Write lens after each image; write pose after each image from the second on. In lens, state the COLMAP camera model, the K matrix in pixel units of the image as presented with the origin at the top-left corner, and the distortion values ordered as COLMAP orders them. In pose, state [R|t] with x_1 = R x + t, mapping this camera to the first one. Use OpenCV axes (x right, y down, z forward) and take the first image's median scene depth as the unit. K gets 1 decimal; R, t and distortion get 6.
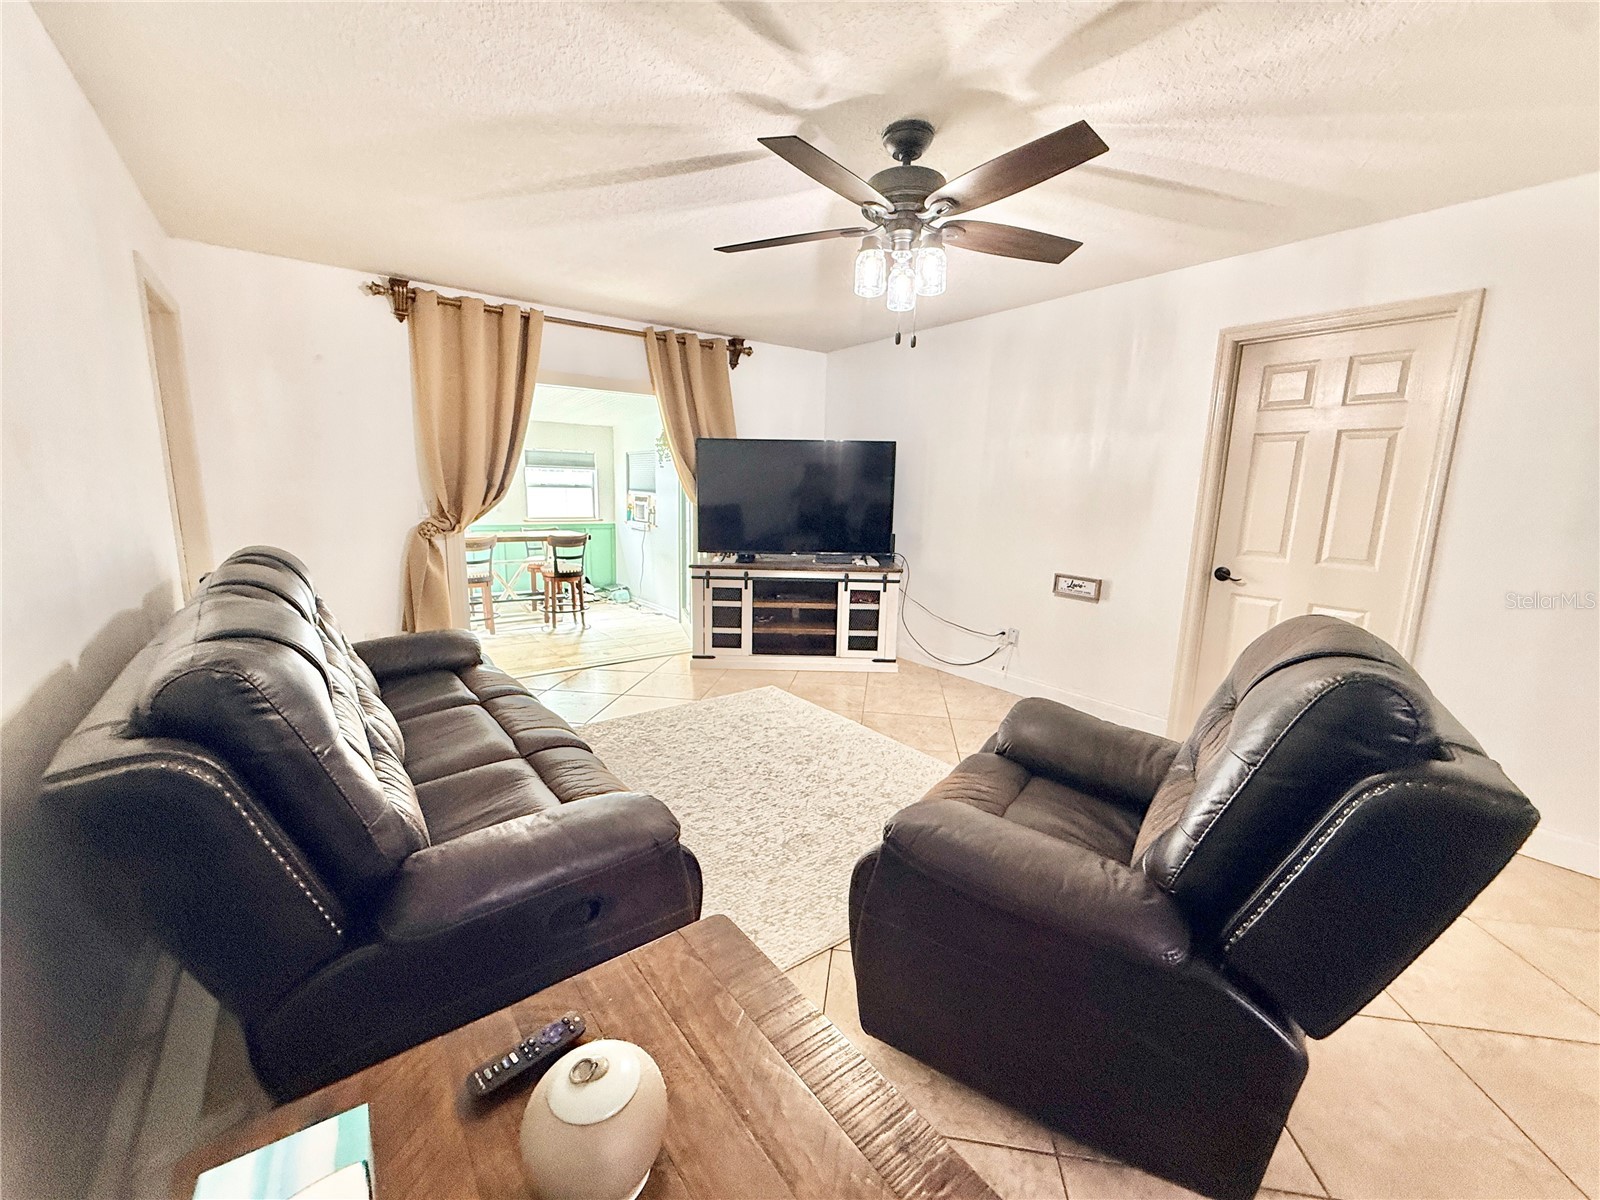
lens RADIAL K [[639.3, 0, 797.5], [0, 639.3, 600.2], [0, 0, 1]] dist [0.000899, -0.000192]
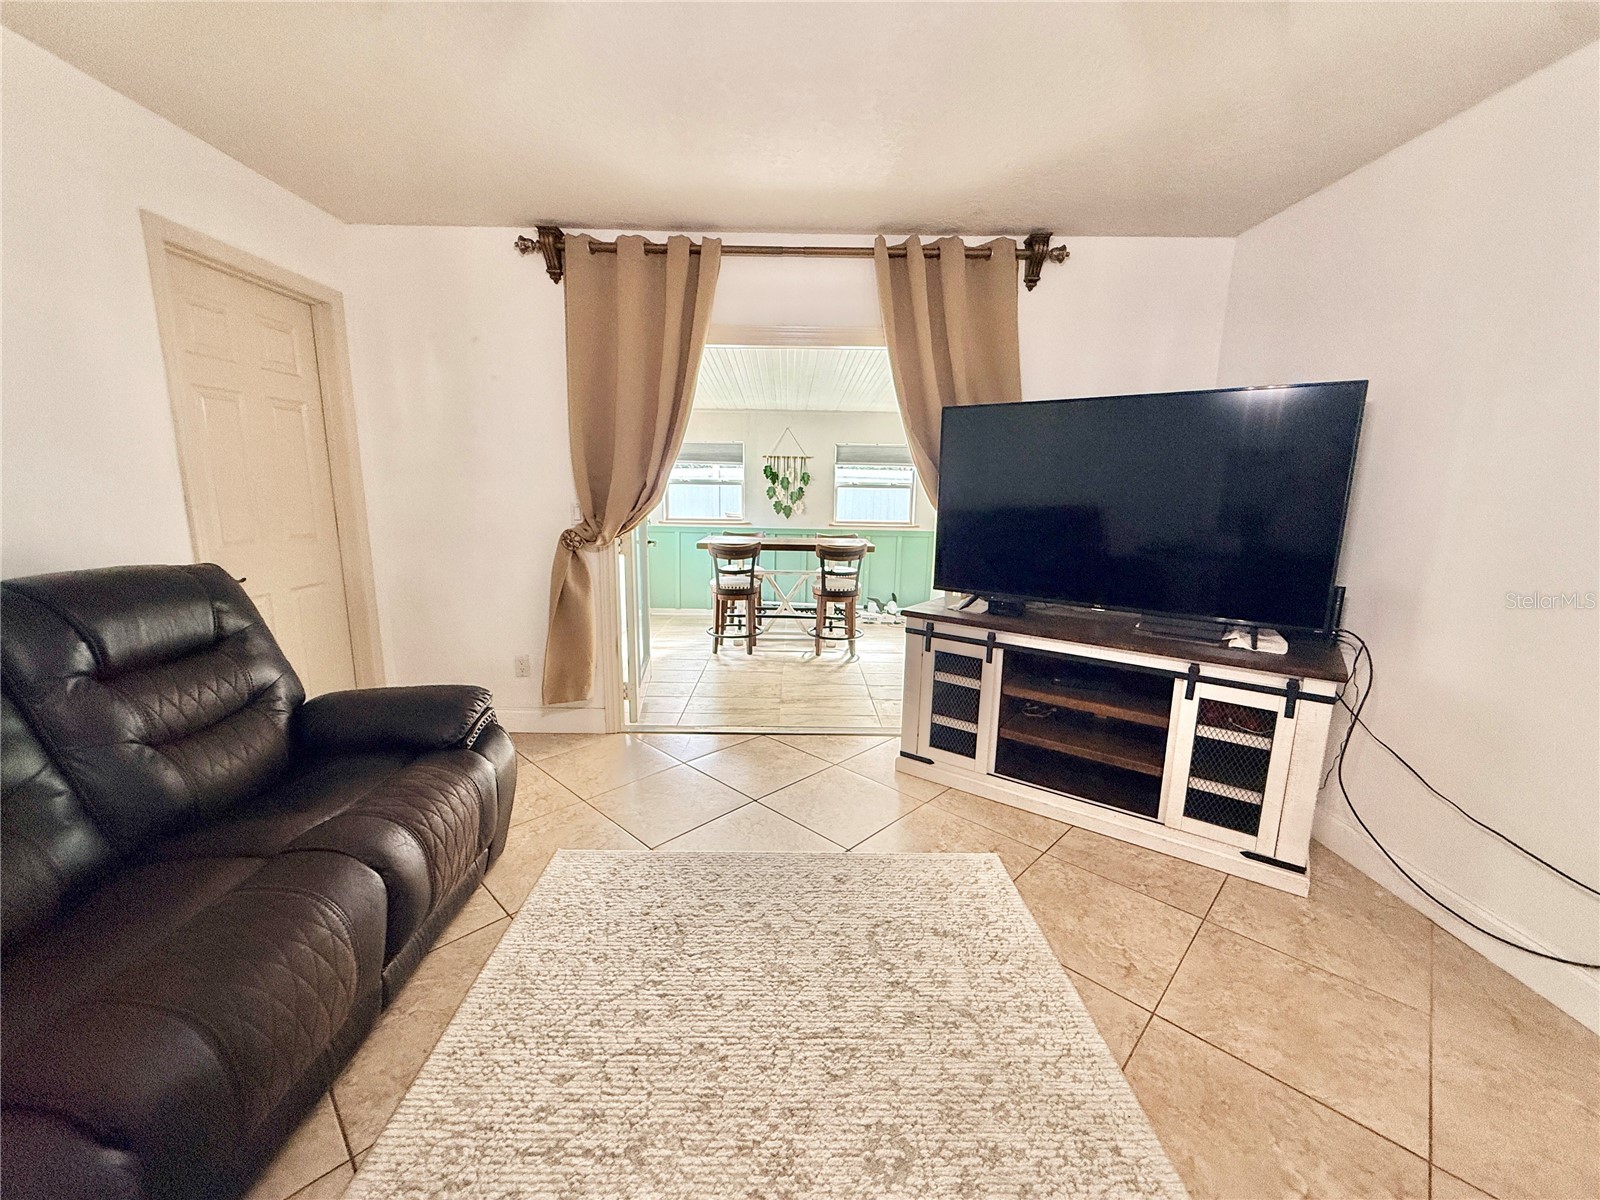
lens RADIAL K [[639.3, 0, 797.5], [0, 639.3, 600.2], [0, 0, 1]] dist [0.000899, -0.000192]
pose [[0.806502, 0.100949, -0.582549, 0.111432], [-0.101049, 0.994353, 0.032414, -0.074745], [0.582532, 0.032723, 0.812149, 0.428439]]
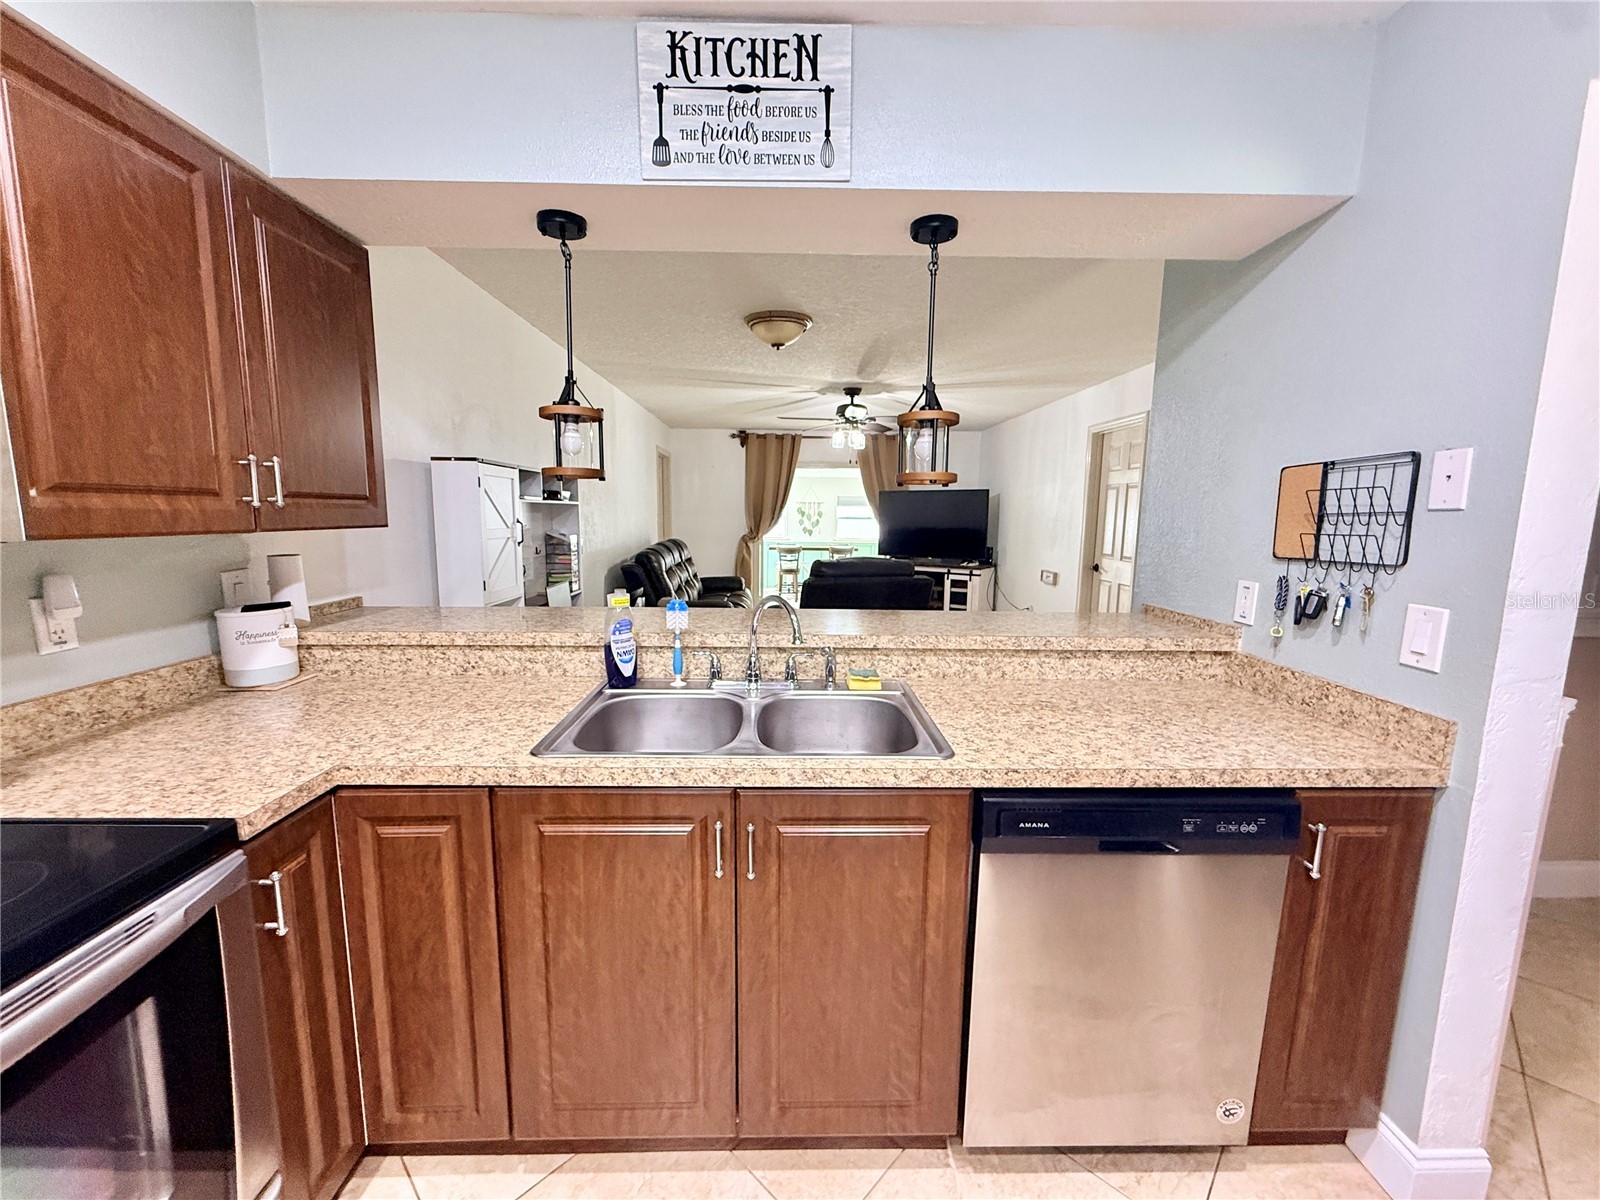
lens RADIAL K [[636.2, 0, 794.8], [0, 636.2, 600.3], [0, 0, 1]] dist [0.000656, -0.000197]
pose [[0.813001, 0.067558, -0.578330, 0.713360], [-0.095283, 0.995293, -0.017680, 0.106335], [0.574413, 0.069479, 0.815612, -0.575263]]
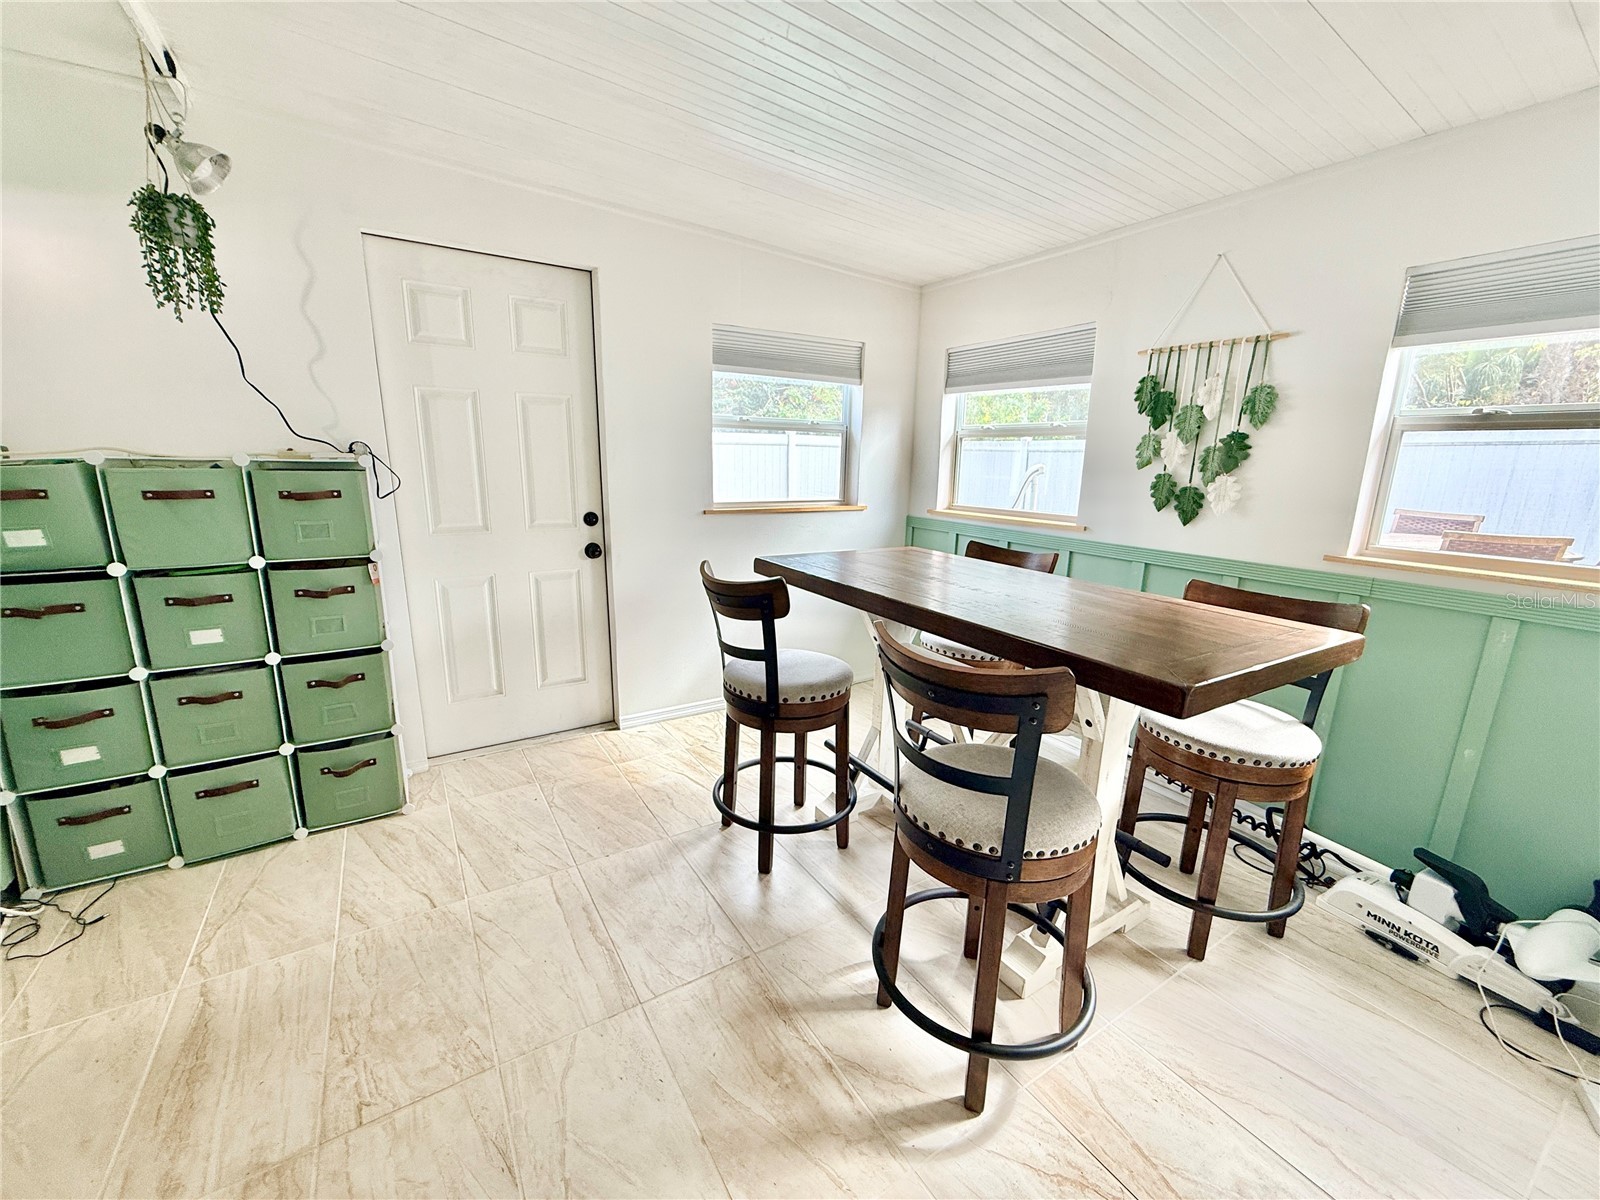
lens RADIAL K [[640.8, 0, 797.4], [0, 640.8, 600.4], [0, 0, 1]] dist [0.001518, -0.000011]
pose [[-0.074016, 0.197635, -0.977477, -0.244680], [-0.189196, 0.959582, 0.208343, -0.203667], [0.979146, 0.200356, -0.033633, 1.341319]]
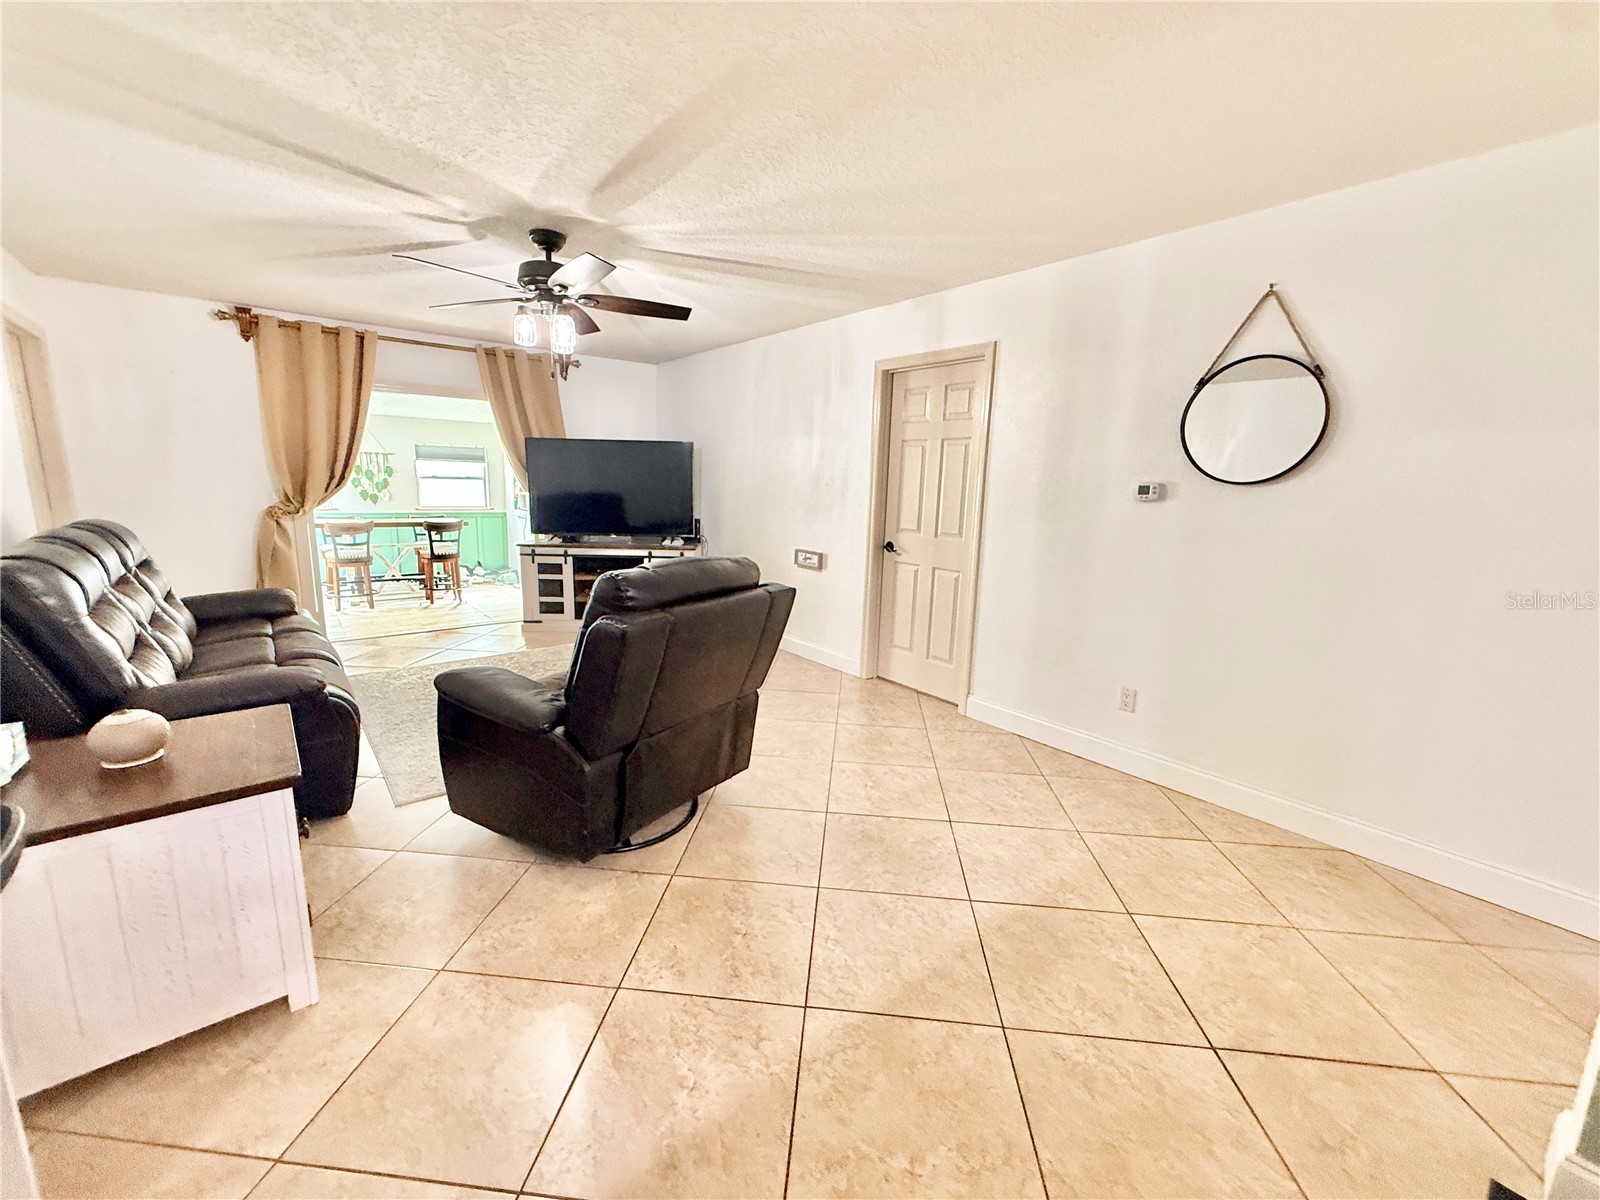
lens RADIAL K [[638.2, 0, 797.1], [0, 638.2, 600.0], [0, 0, 1]] dist [0.000710, 0.000033]
pose [[0.998952, -0.003082, 0.045656, 0.298806], [0.002671, 0.999955, 0.009054, 0.040220], [-0.045682, -0.008923, 0.998916, -0.216603]]
